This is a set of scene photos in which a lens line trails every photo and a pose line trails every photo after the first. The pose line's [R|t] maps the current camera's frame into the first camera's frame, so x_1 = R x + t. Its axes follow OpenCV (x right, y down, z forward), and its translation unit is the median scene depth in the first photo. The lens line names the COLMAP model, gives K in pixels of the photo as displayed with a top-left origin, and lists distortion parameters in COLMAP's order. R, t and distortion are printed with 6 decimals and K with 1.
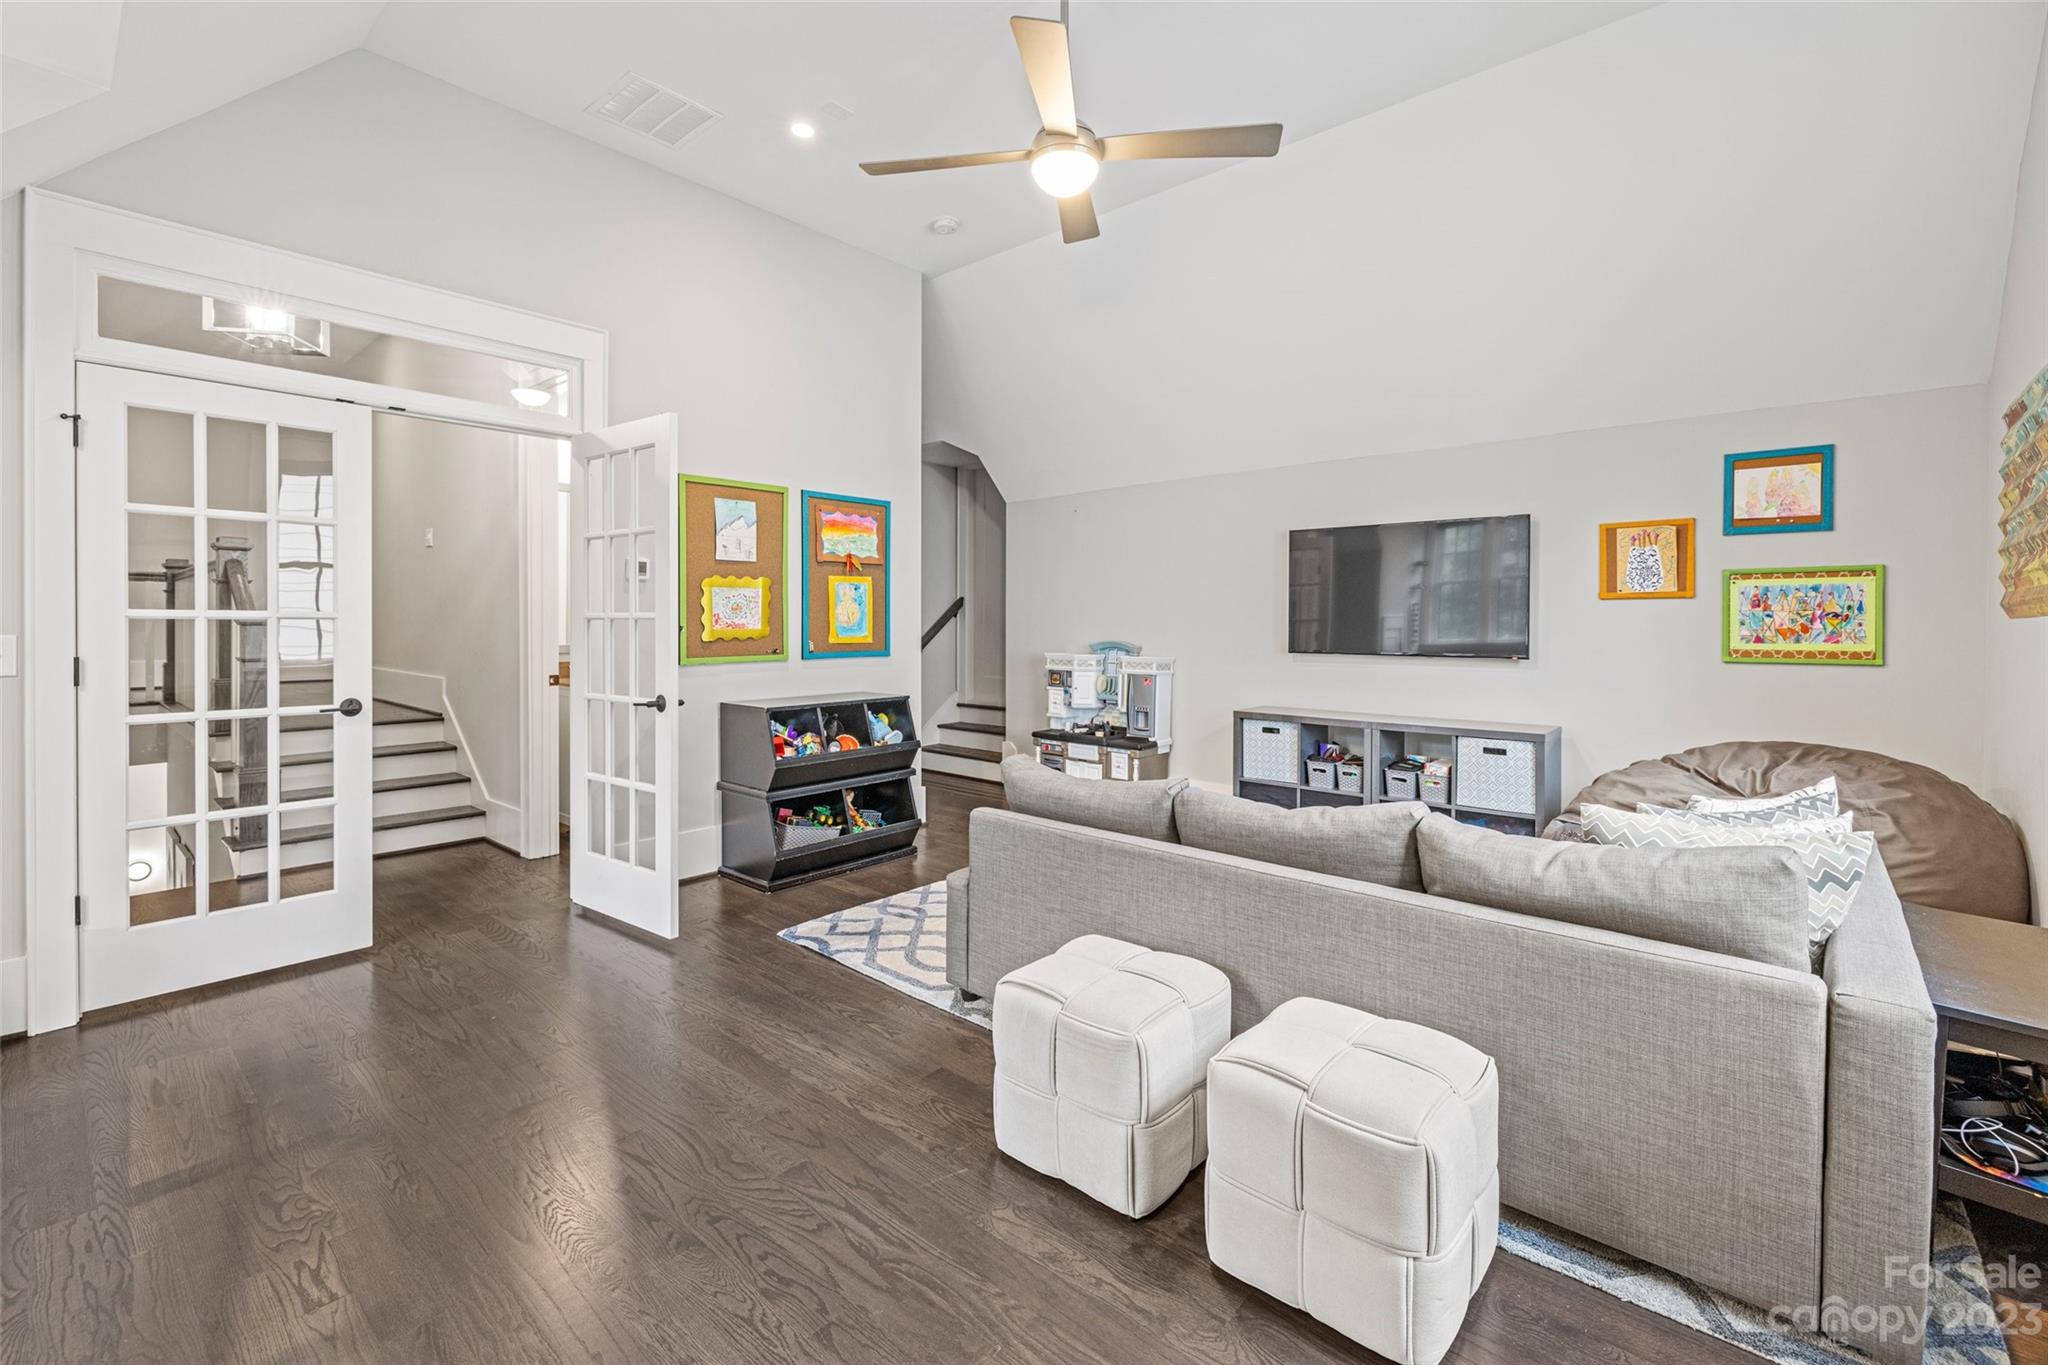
lens RADIAL K [[877.1, 0, 1023.8], [0, 877.1, 629.5], [0, 0, 1]] dist [0.000787, 0.000090]
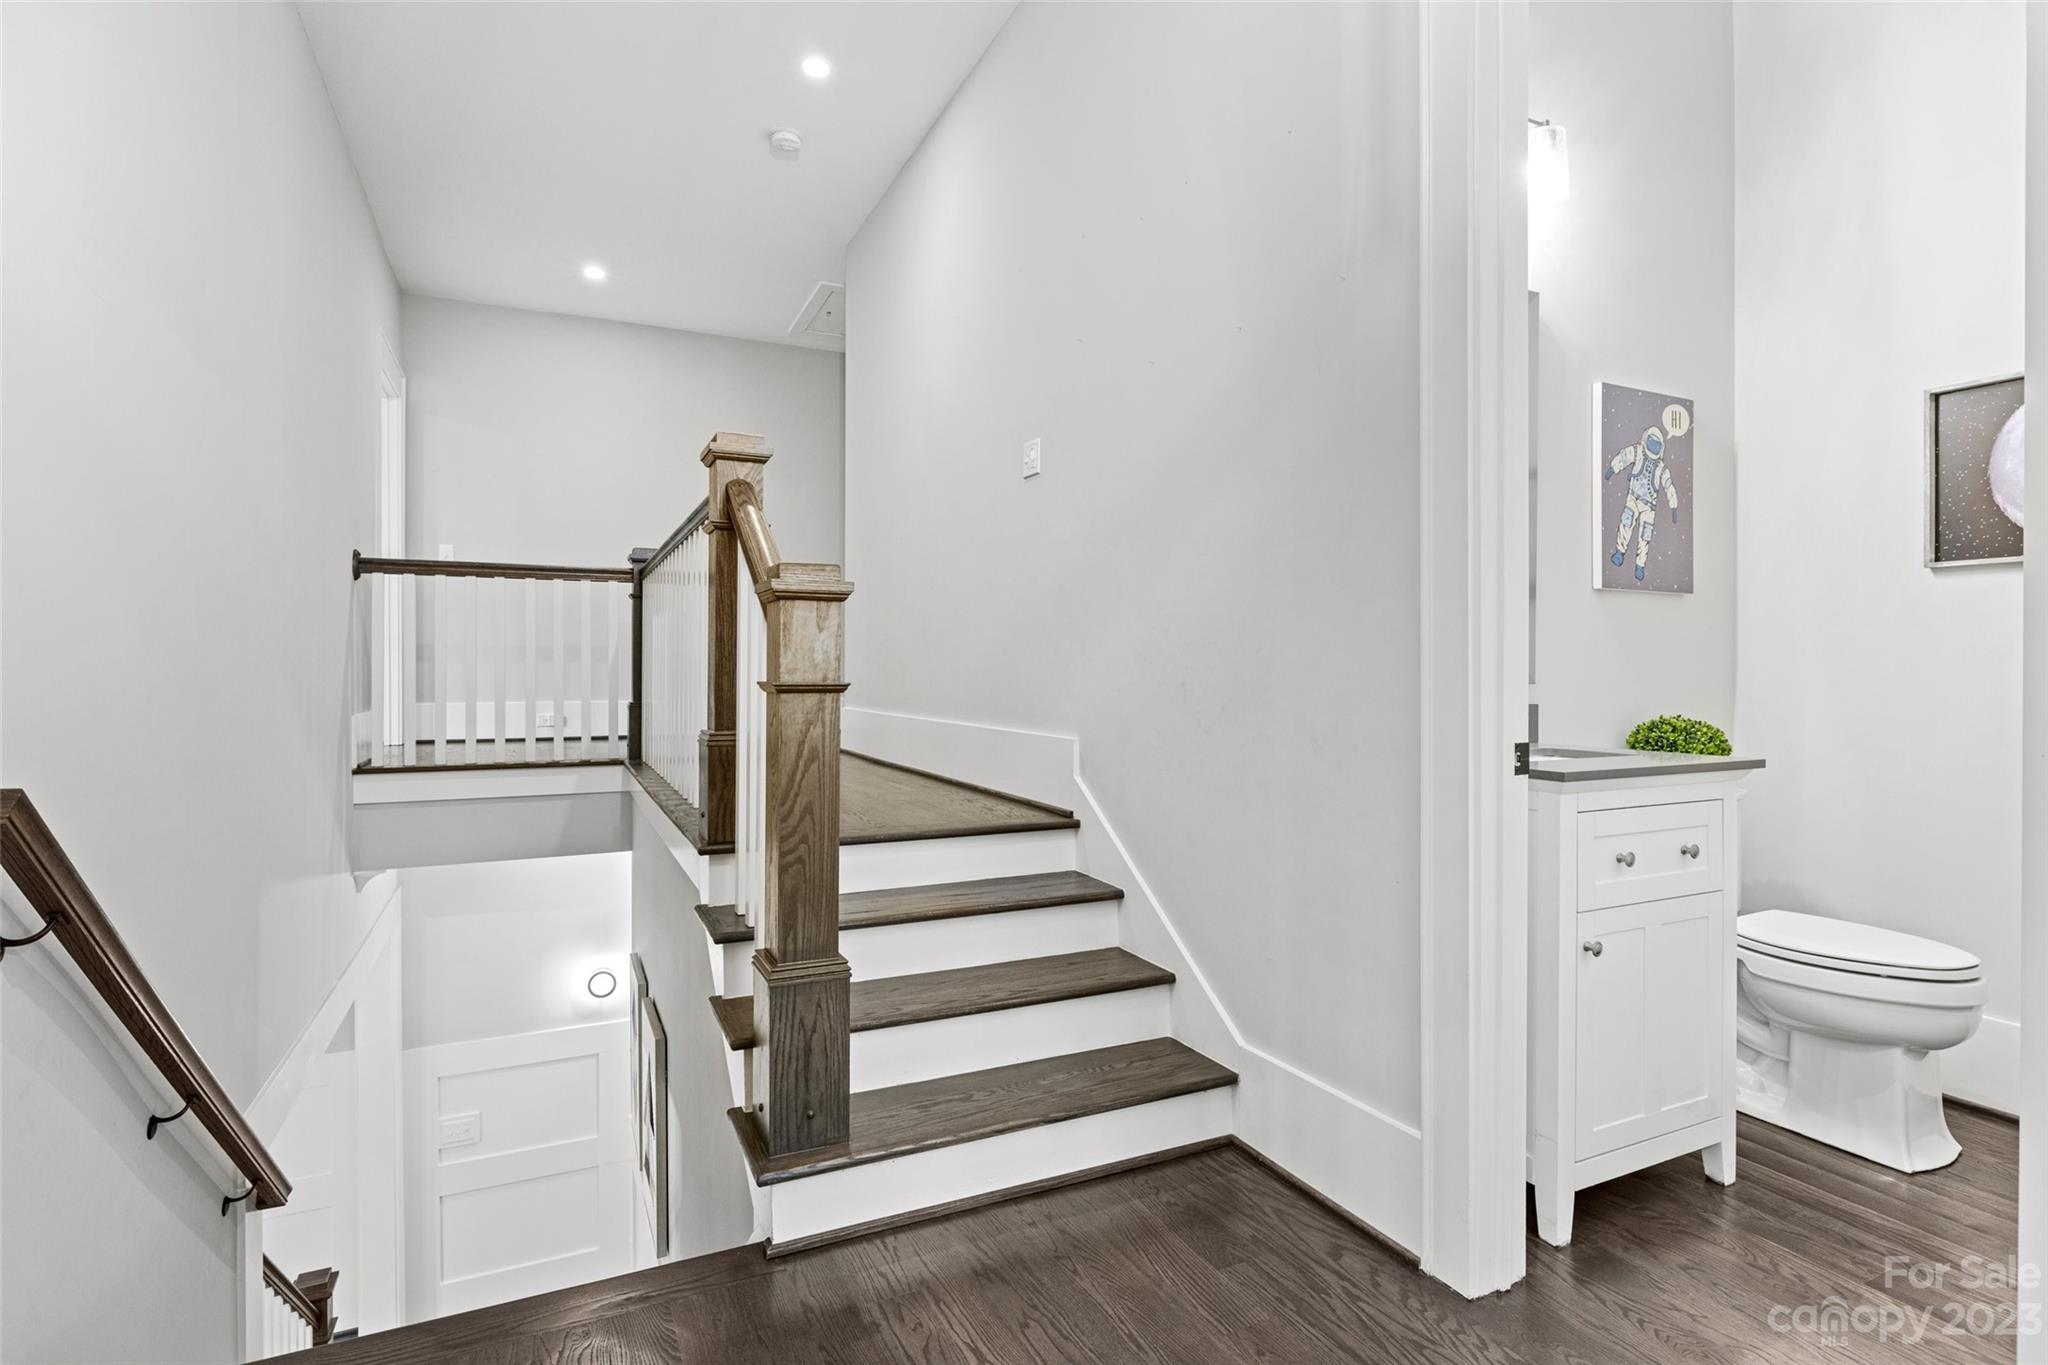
lens RADIAL K [[996.2, 0, 1023.9], [0, 996.2, 678.0], [0, 0, 1]] dist [-0.001571, -0.000047]
pose [[0.920857, 0.003117, -0.389888, -0.526687], [-0.004564, 0.999986, -0.002784, 0.027023], [0.389874, 0.004343, 0.920858, 0.541711]]
